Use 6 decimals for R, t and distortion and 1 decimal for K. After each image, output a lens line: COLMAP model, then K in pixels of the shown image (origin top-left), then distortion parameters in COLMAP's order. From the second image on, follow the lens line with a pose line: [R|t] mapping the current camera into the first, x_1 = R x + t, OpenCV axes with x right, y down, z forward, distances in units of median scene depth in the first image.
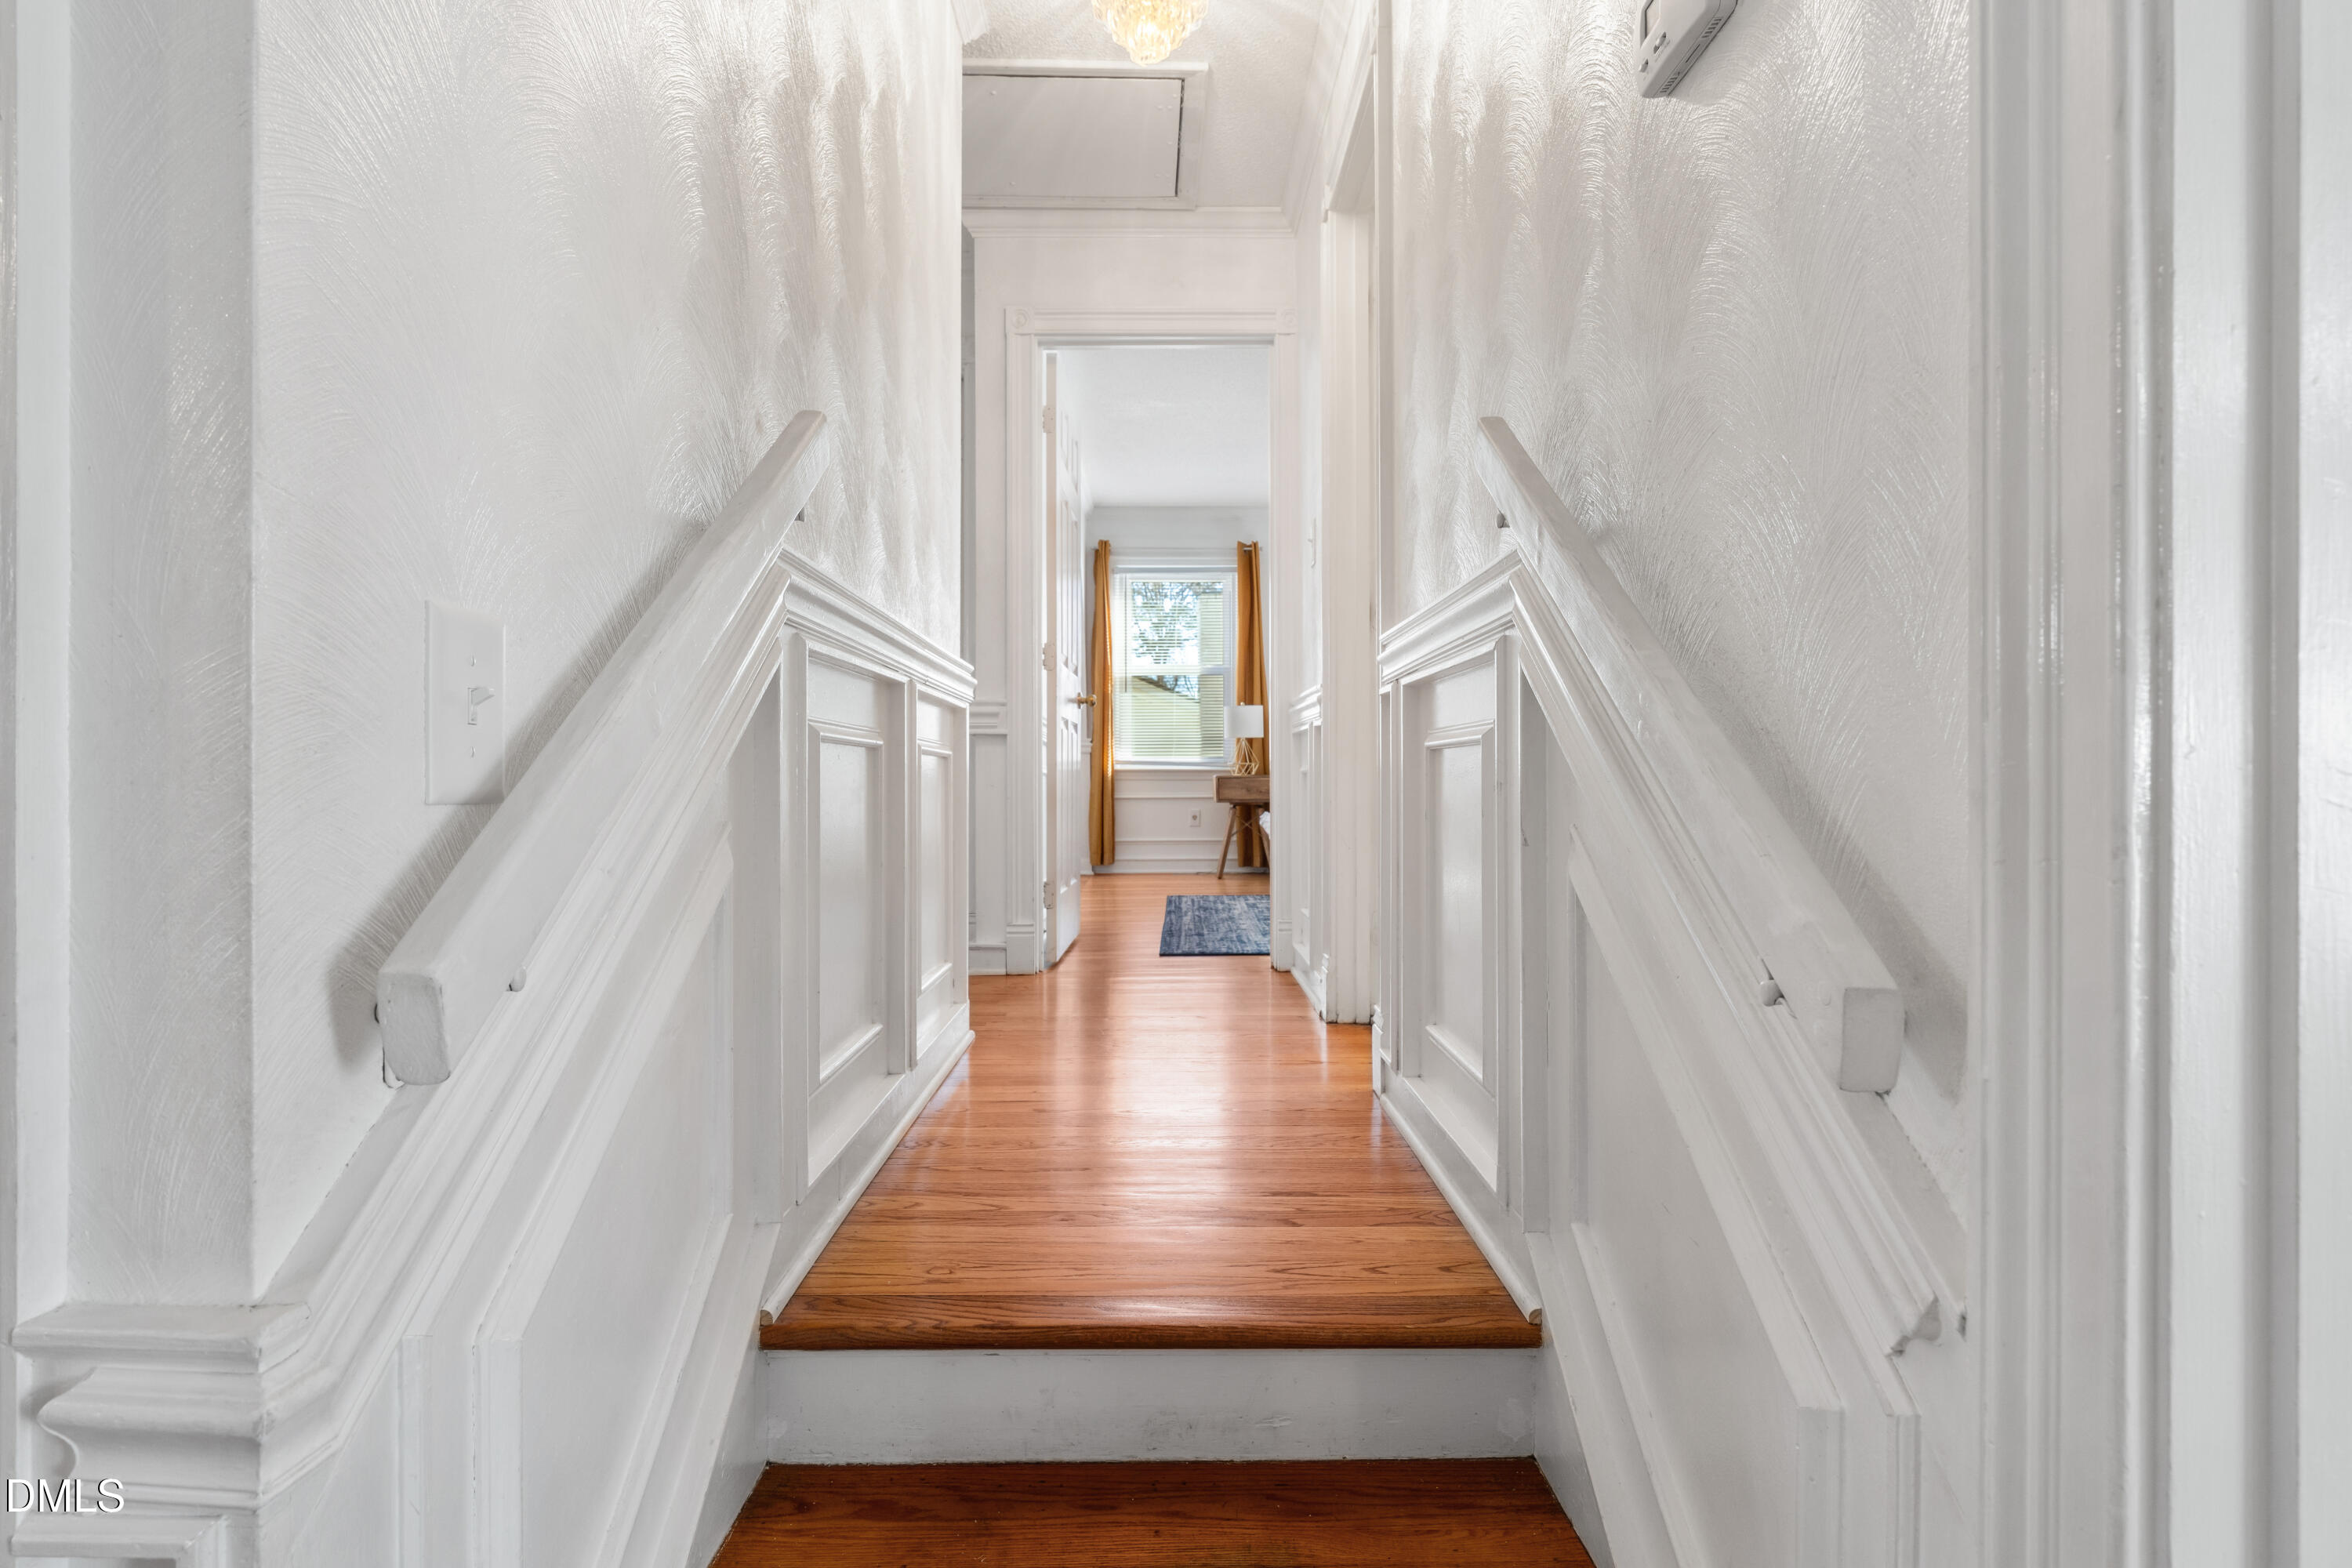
lens RADIAL K [[1166.2, 0, 1163.8], [0, 1166.2, 785.4], [0, 0, 1]] dist [-0.006329, 0.002159]
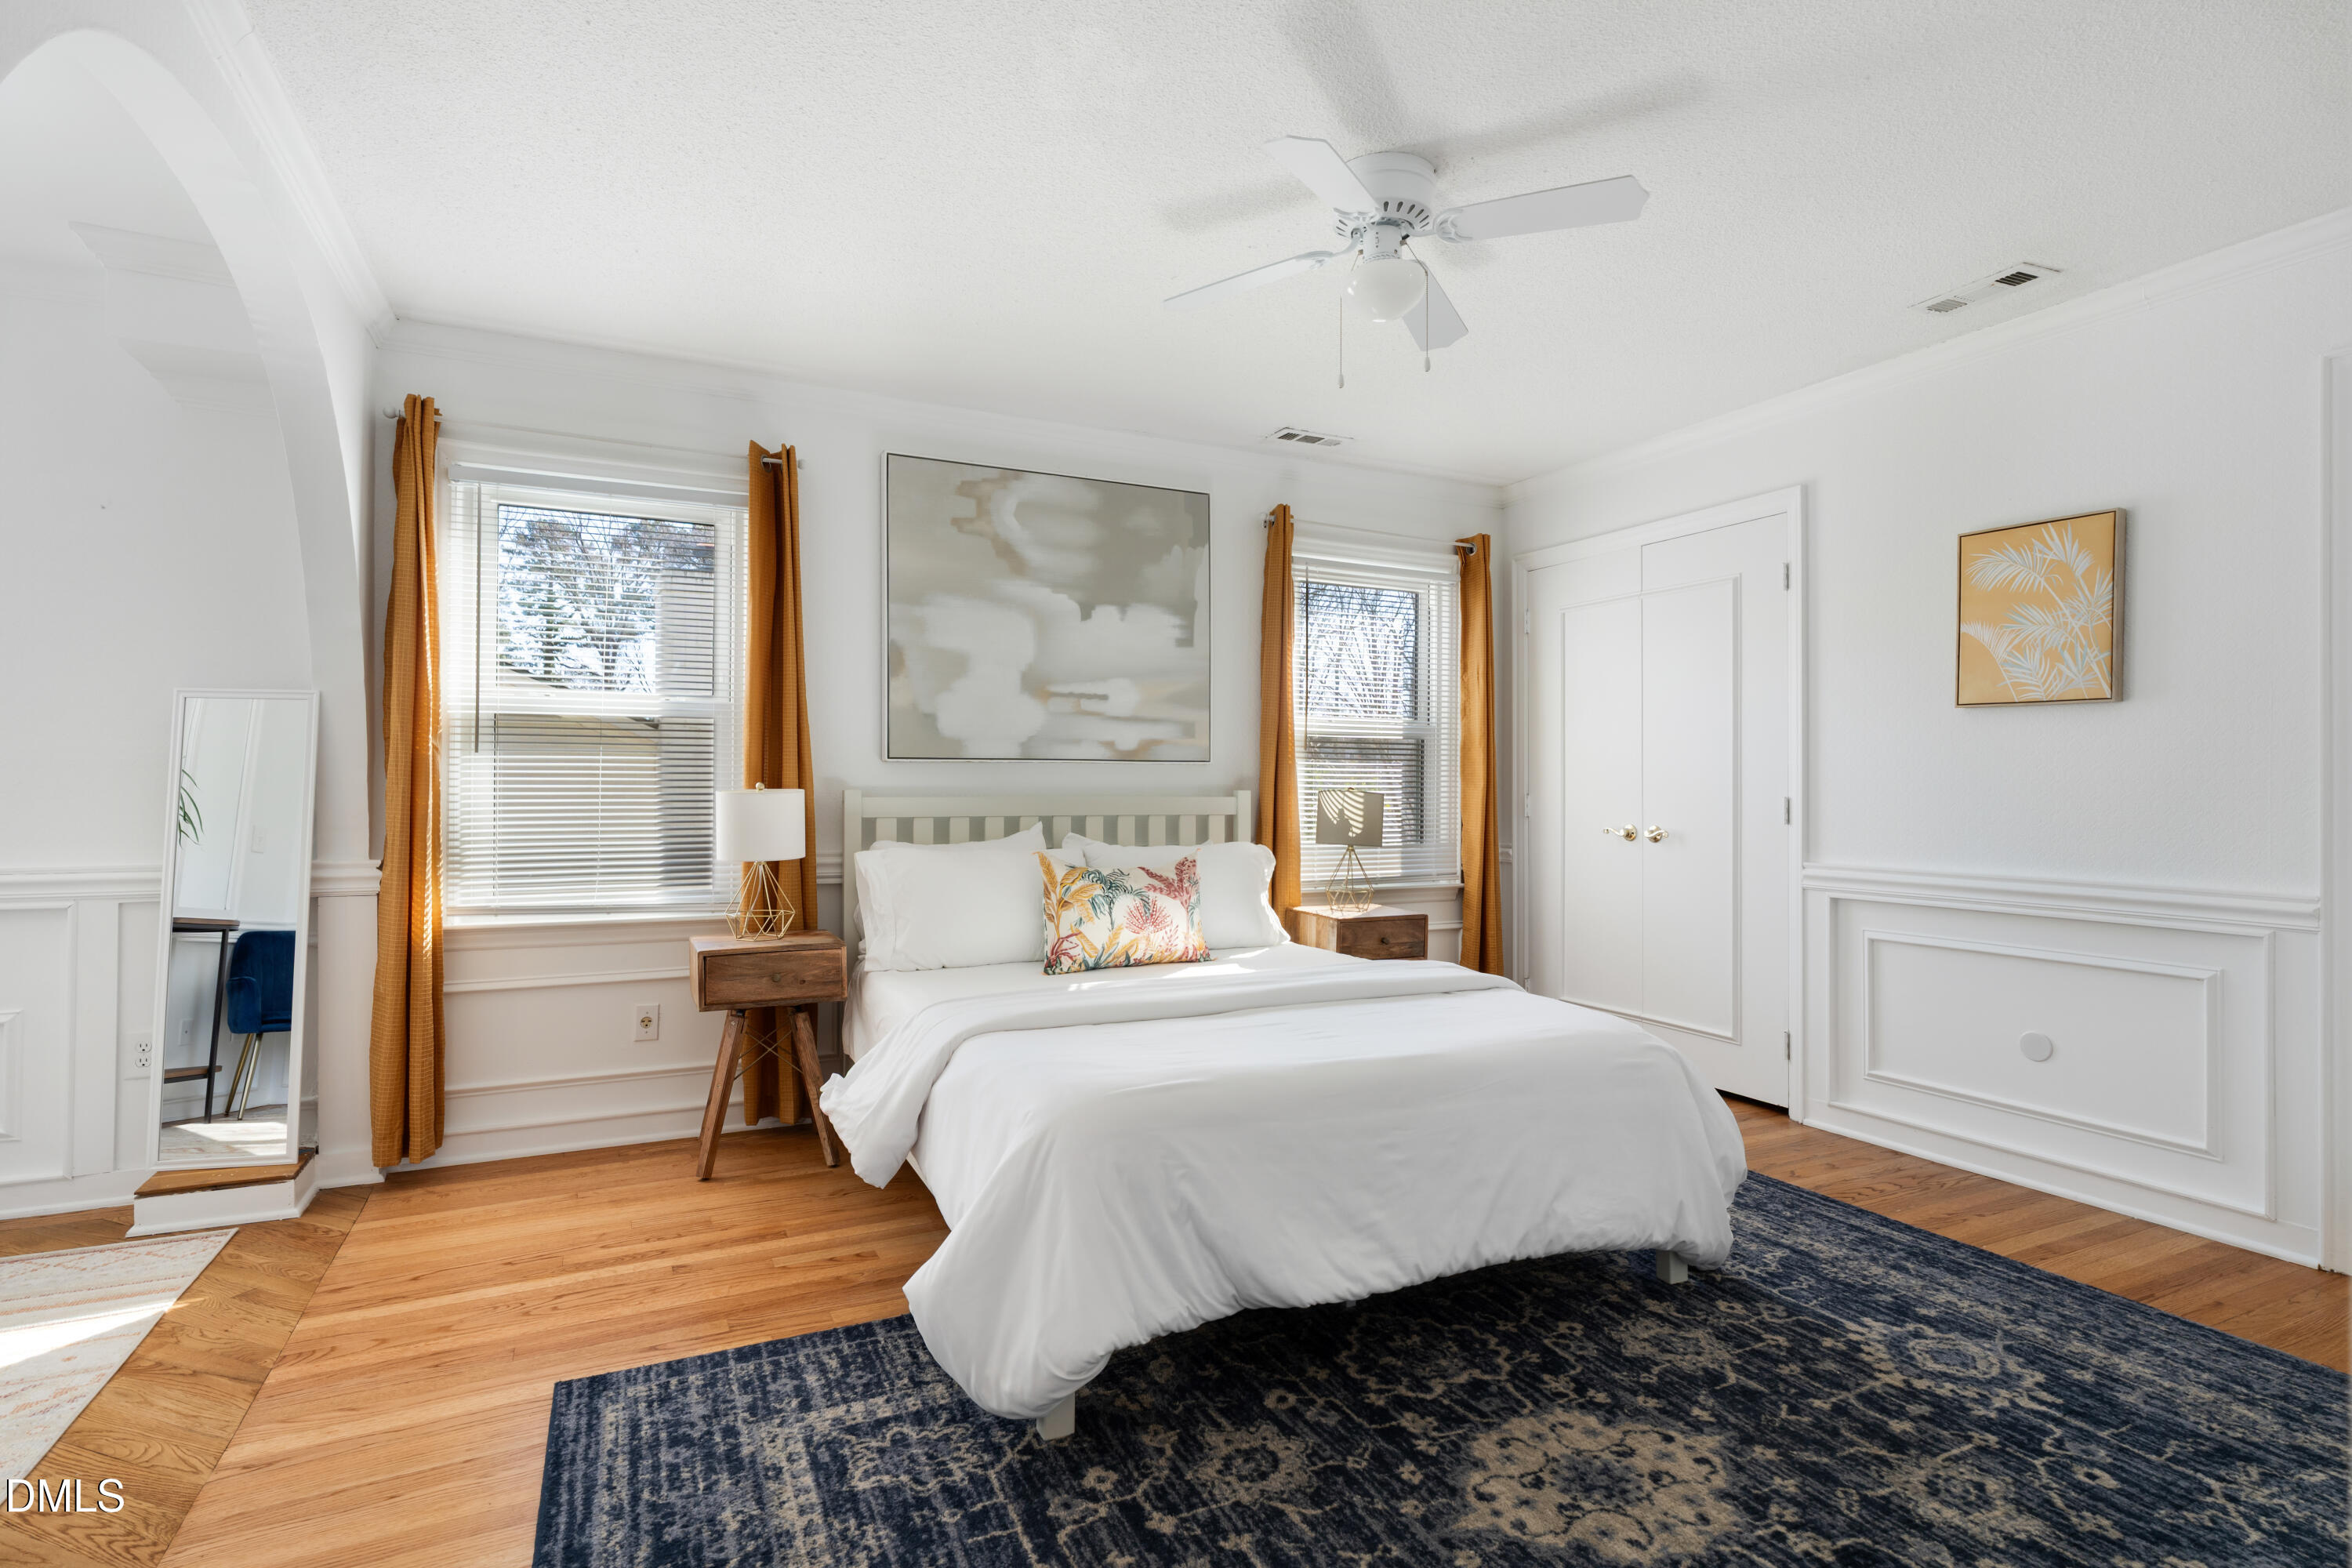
lens RADIAL K [[1166.2, 0, 1184.3], [0, 1166.2, 788.0], [0, 0, 1]] dist [-0.006329, 0.002159]
pose [[0.897708, 0.010103, 0.440474, 0.014560], [-0.007660, 0.999944, -0.007323, -0.066101], [-0.440524, 0.003200, 0.897735, 0.496190]]
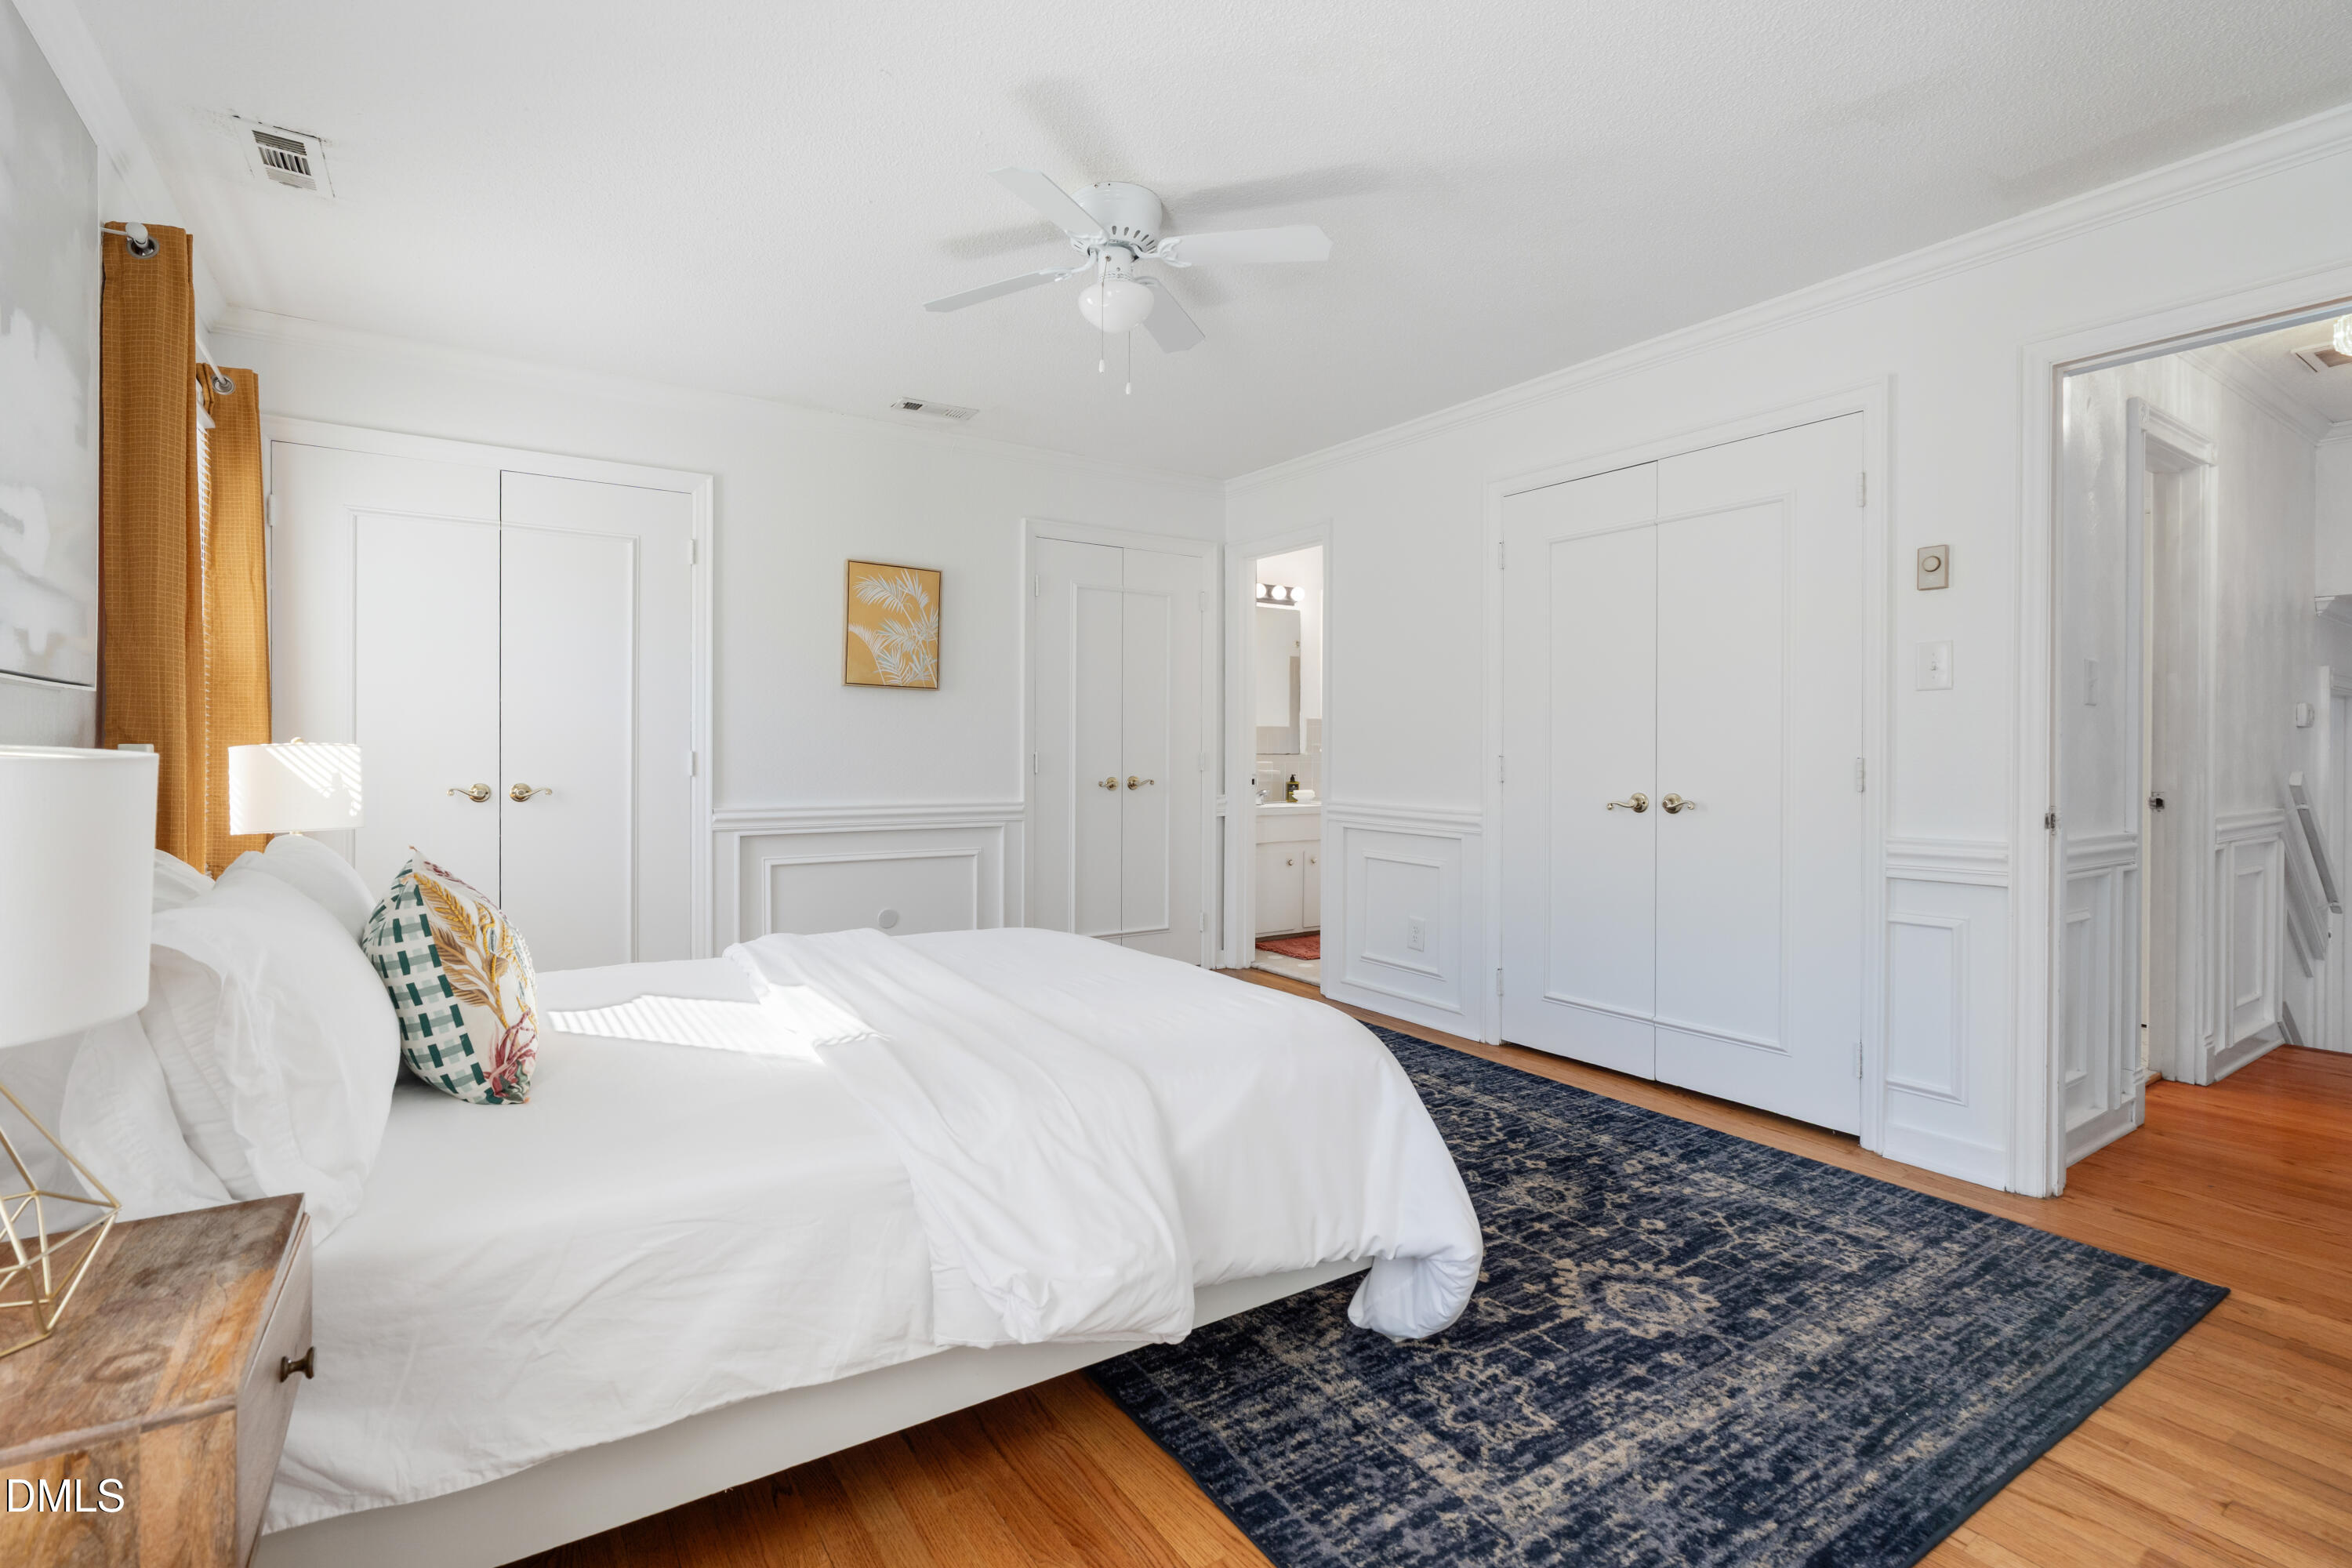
lens RADIAL K [[1059.4, 0, 1161.8], [0, 1059.4, 761.8], [0, 0, 1]] dist [-0.008457, 0.003130]
pose [[-0.543531, -0.007303, 0.839357, -0.081933], [0.001842, 0.999949, 0.009893, -0.067343], [-0.839387, 0.006923, -0.543490, 0.933104]]
